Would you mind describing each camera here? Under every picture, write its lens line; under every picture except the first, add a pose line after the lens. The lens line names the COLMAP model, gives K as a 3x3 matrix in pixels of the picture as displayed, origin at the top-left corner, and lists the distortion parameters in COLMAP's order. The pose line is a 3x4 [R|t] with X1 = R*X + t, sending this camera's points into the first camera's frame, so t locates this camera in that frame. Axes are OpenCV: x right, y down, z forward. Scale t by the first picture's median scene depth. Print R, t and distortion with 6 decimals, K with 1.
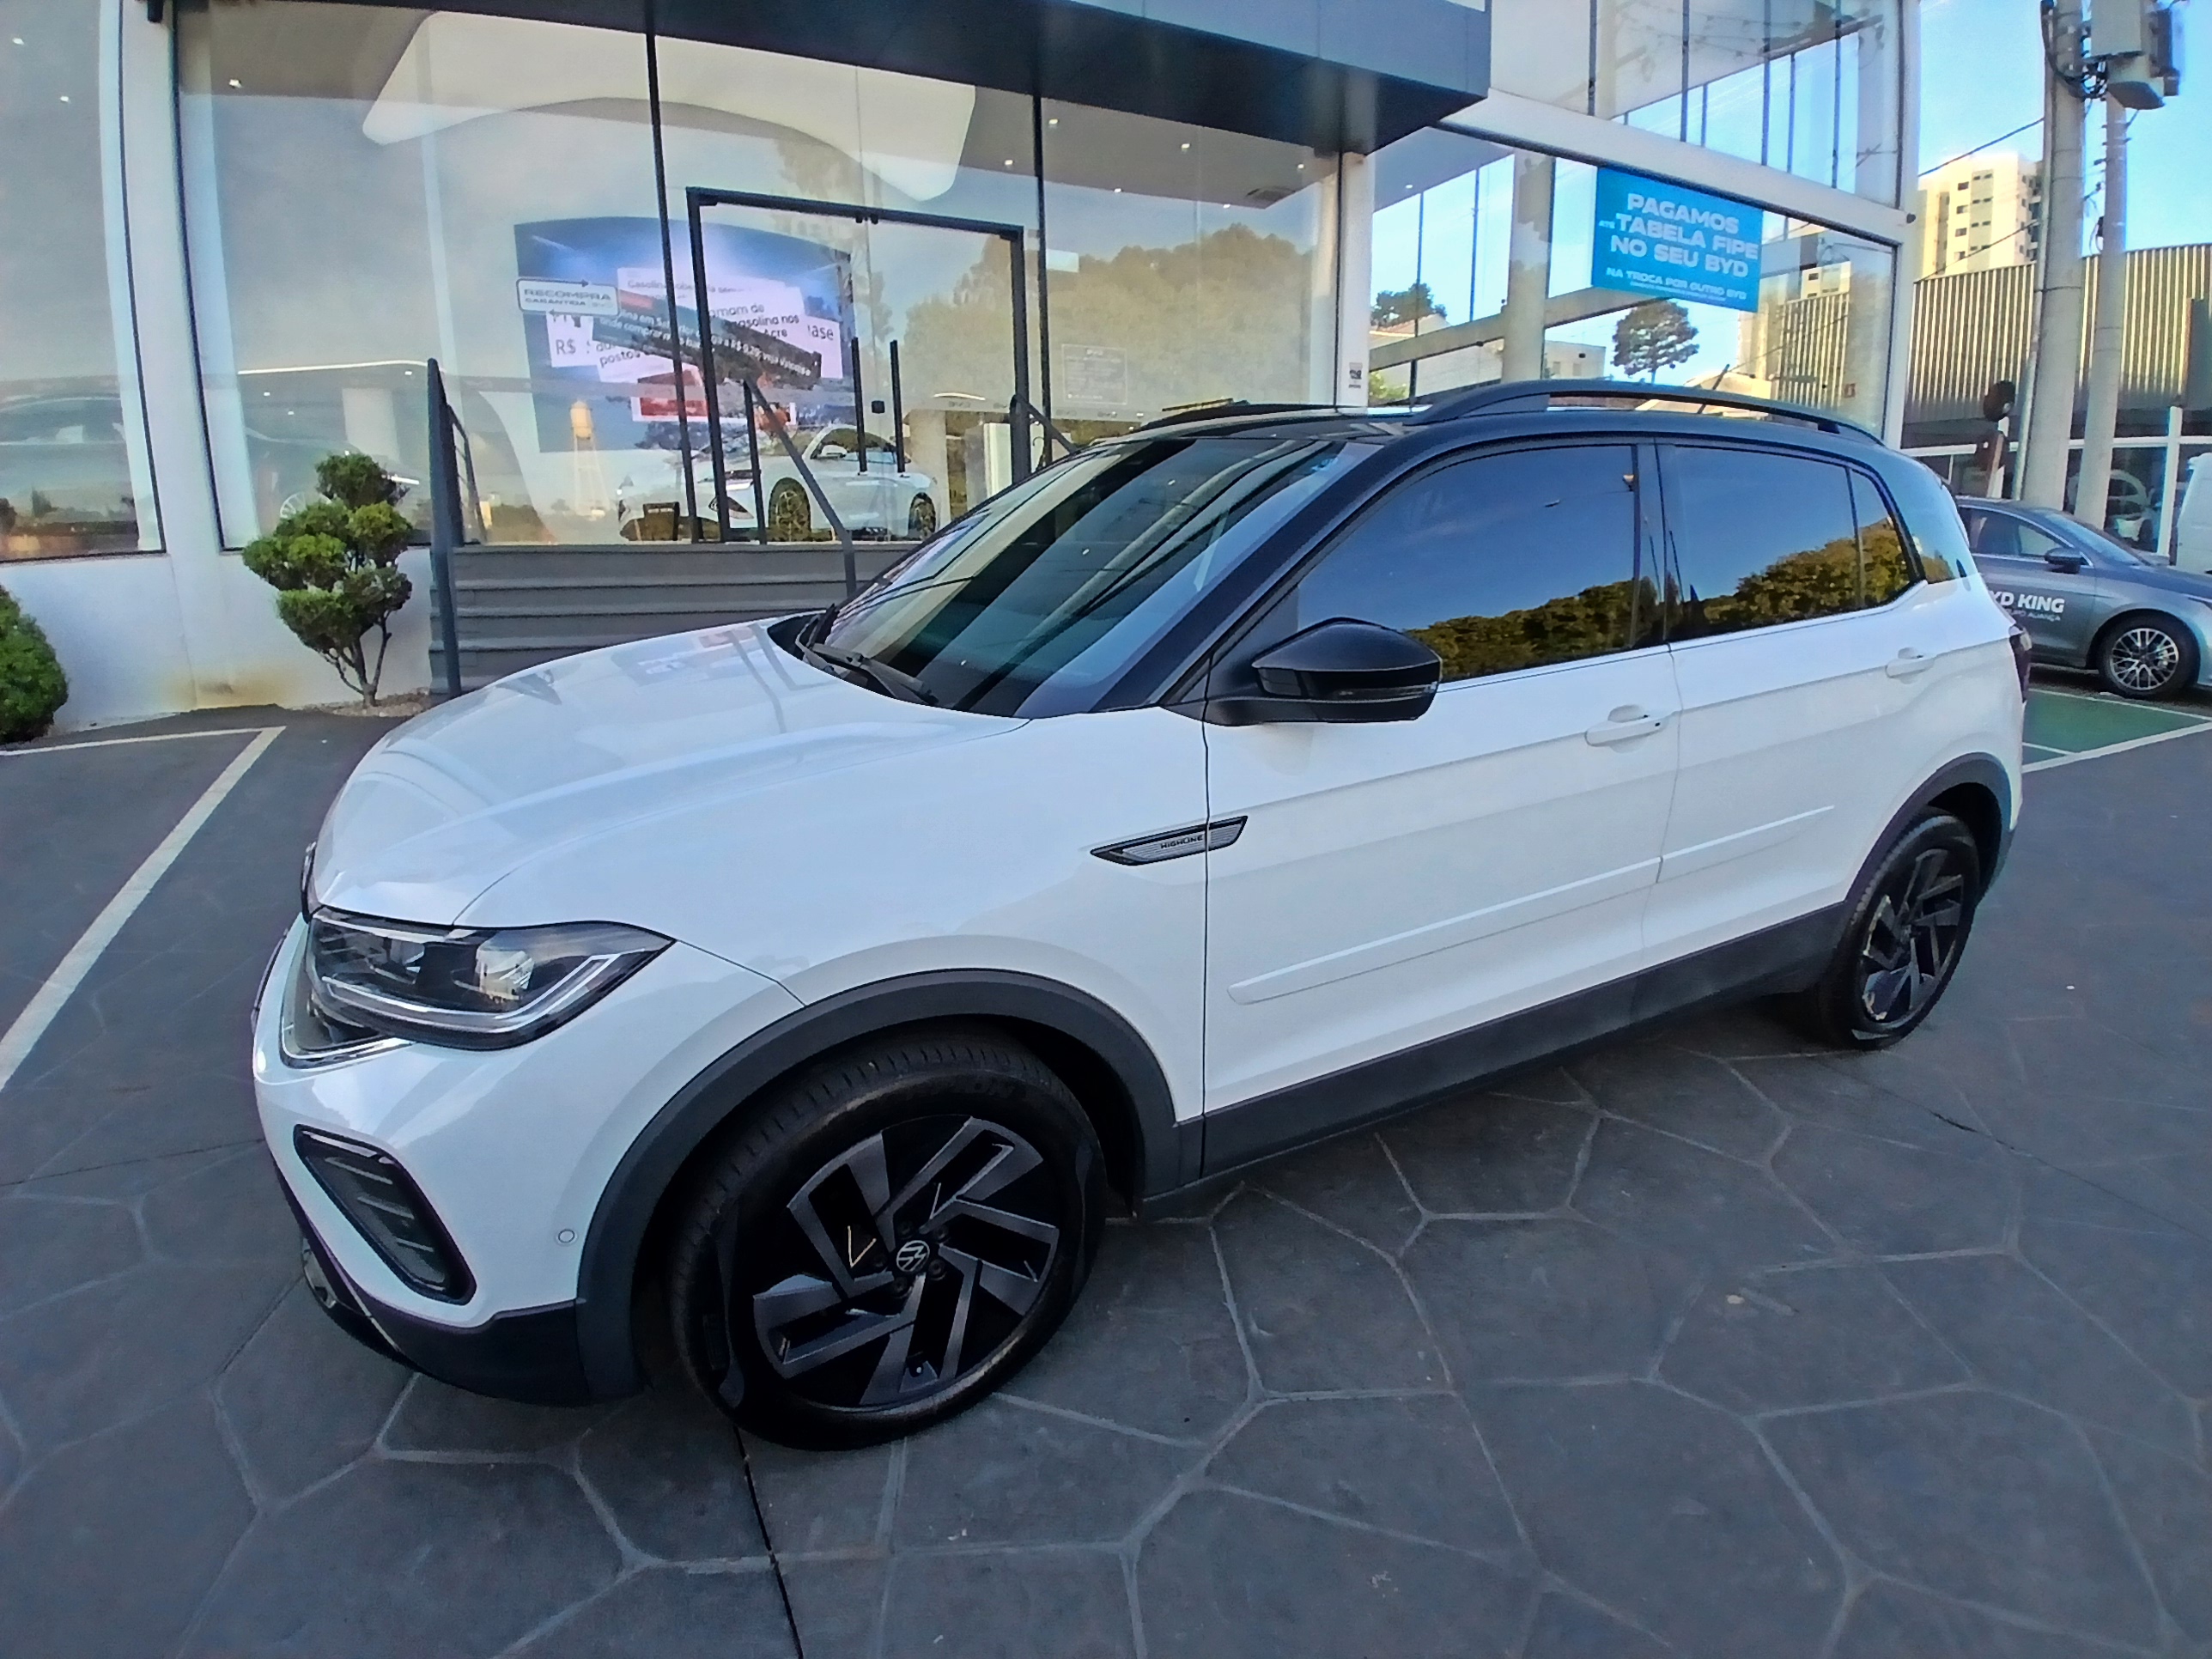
lens RADIAL K [[1125.0, 0, 1114.1], [0, 1125.0, 852.8], [0, 0, 1]] dist [-0.017120, -0.024830]
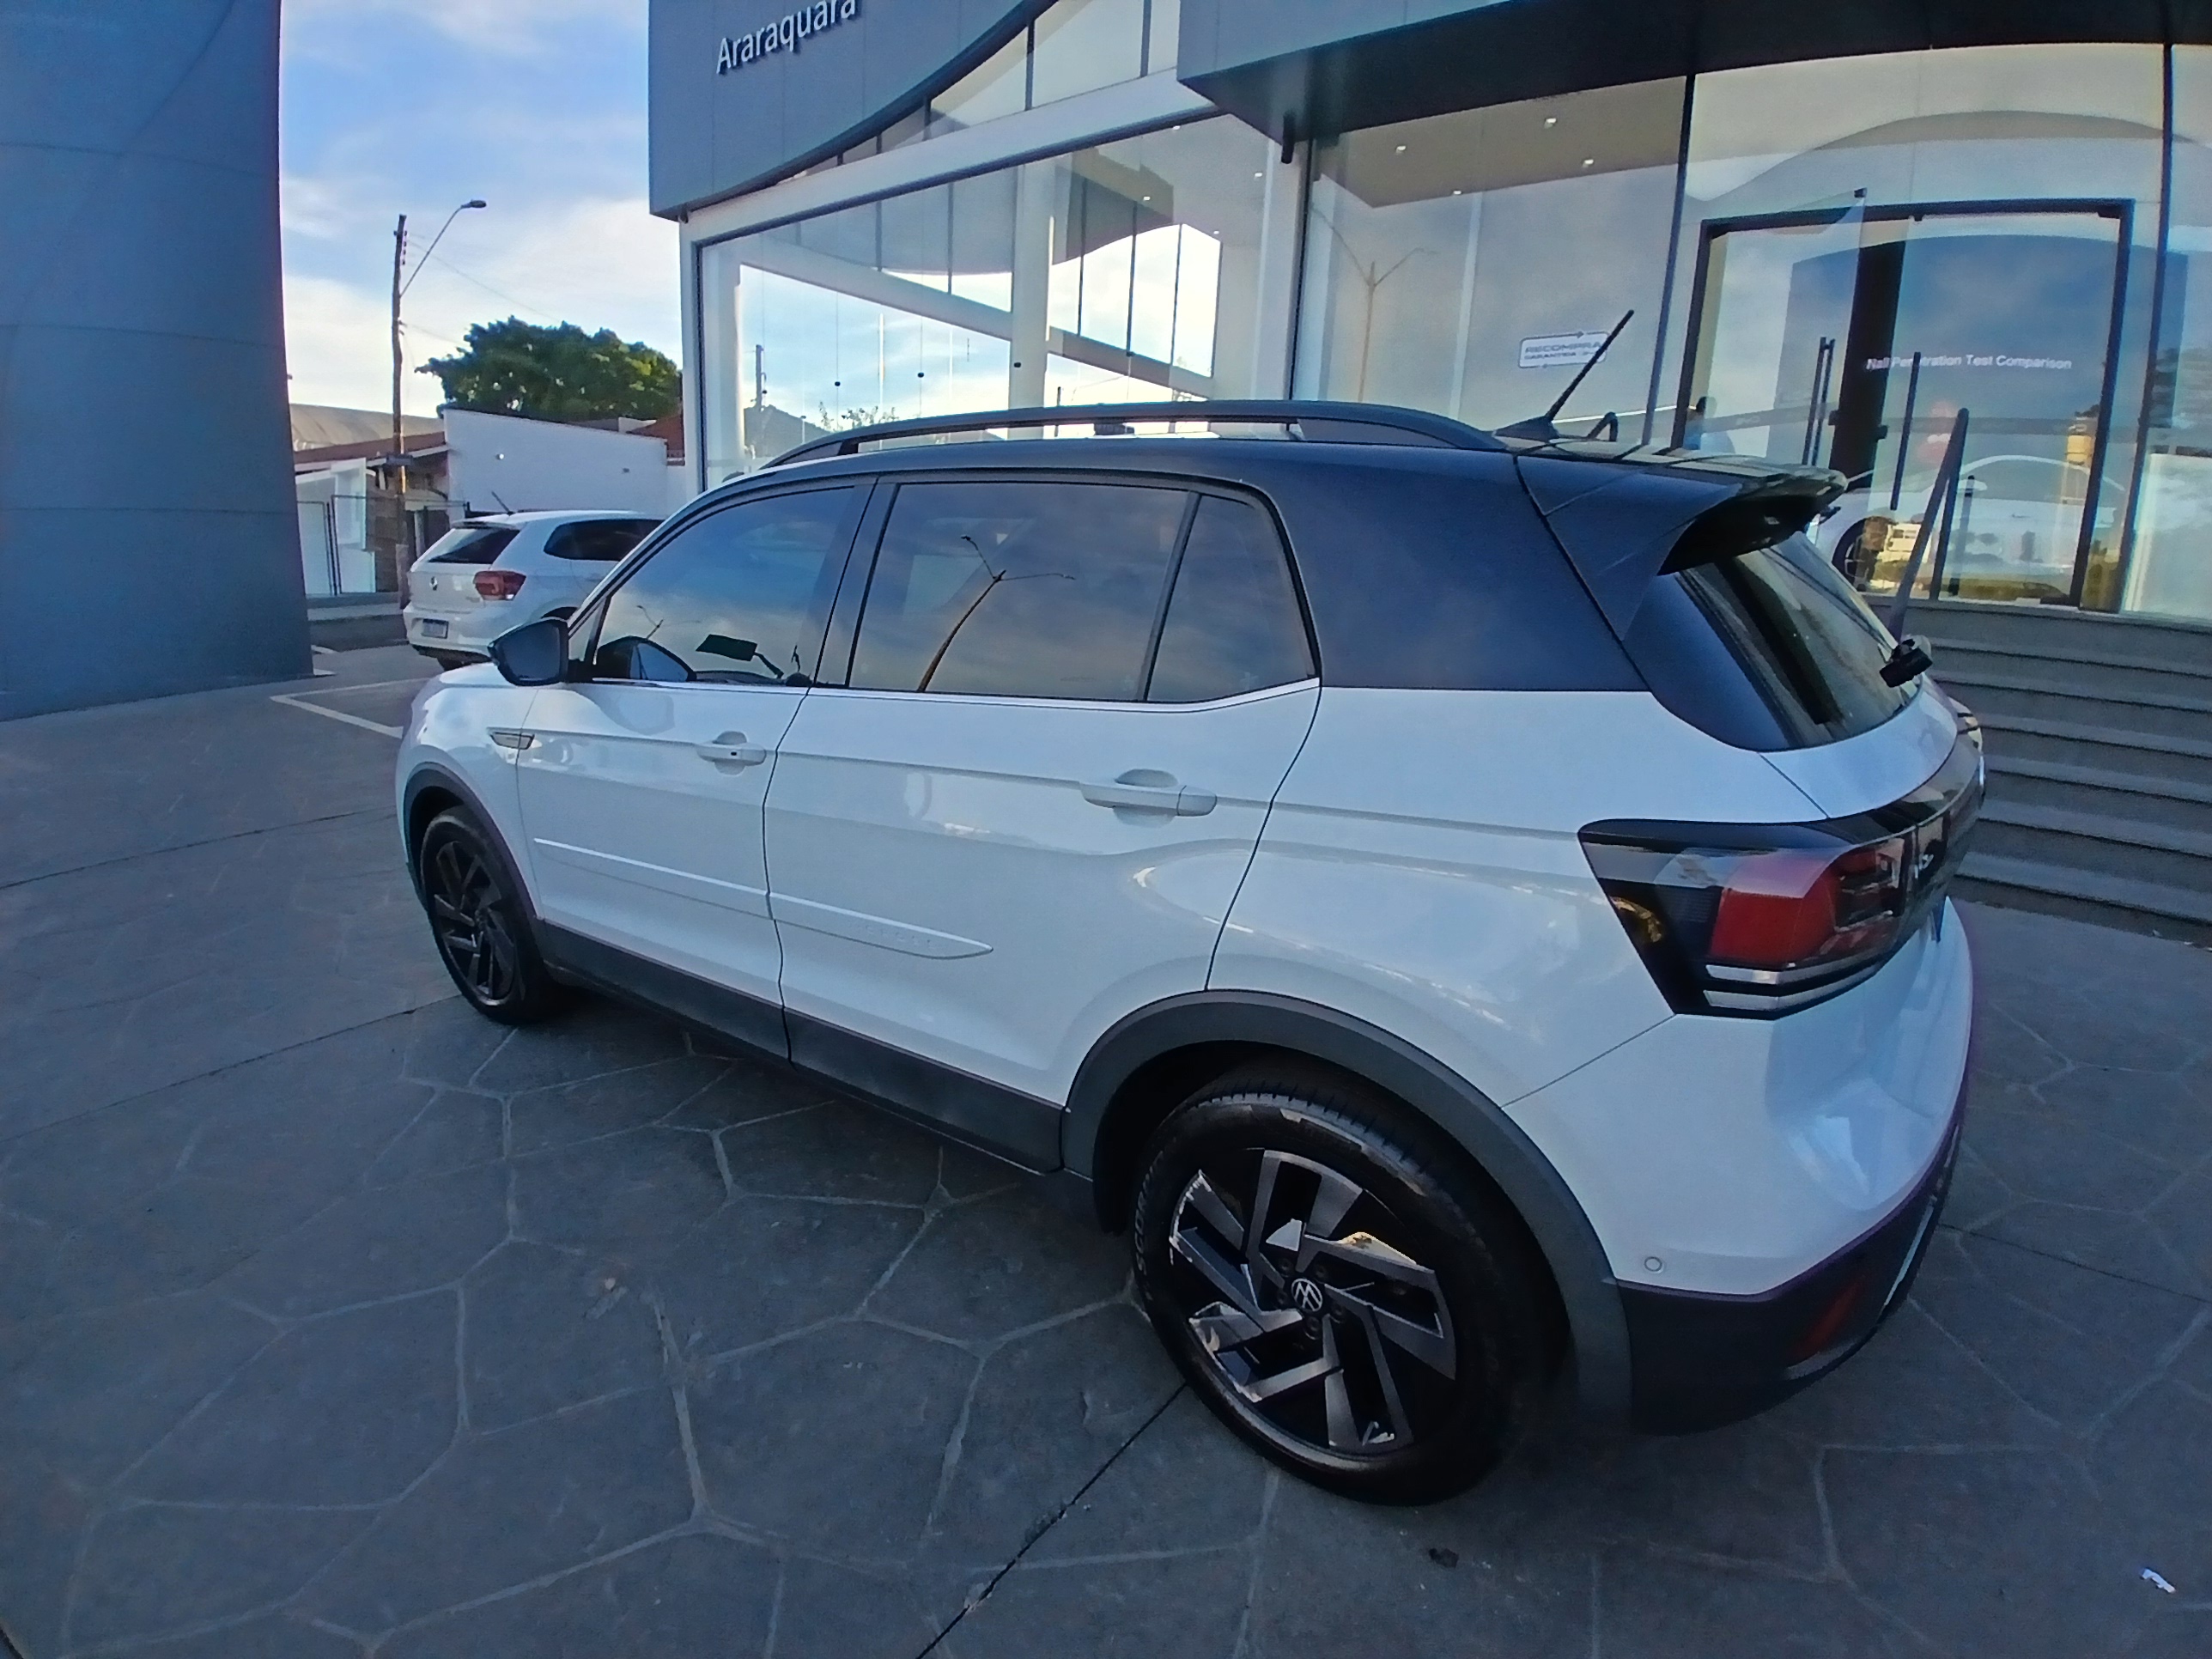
lens RADIAL K [[1108.9, 0, 1113.8], [0, 1108.9, 860.5], [0, 0, 1]] dist [0.020946, -0.055601]
pose [[0.412812, 0.267274, -0.870719, 0.565585], [-0.289565, 0.944890, 0.152758, -0.100706], [0.863562, 0.189070, 0.467455, 0.305008]]
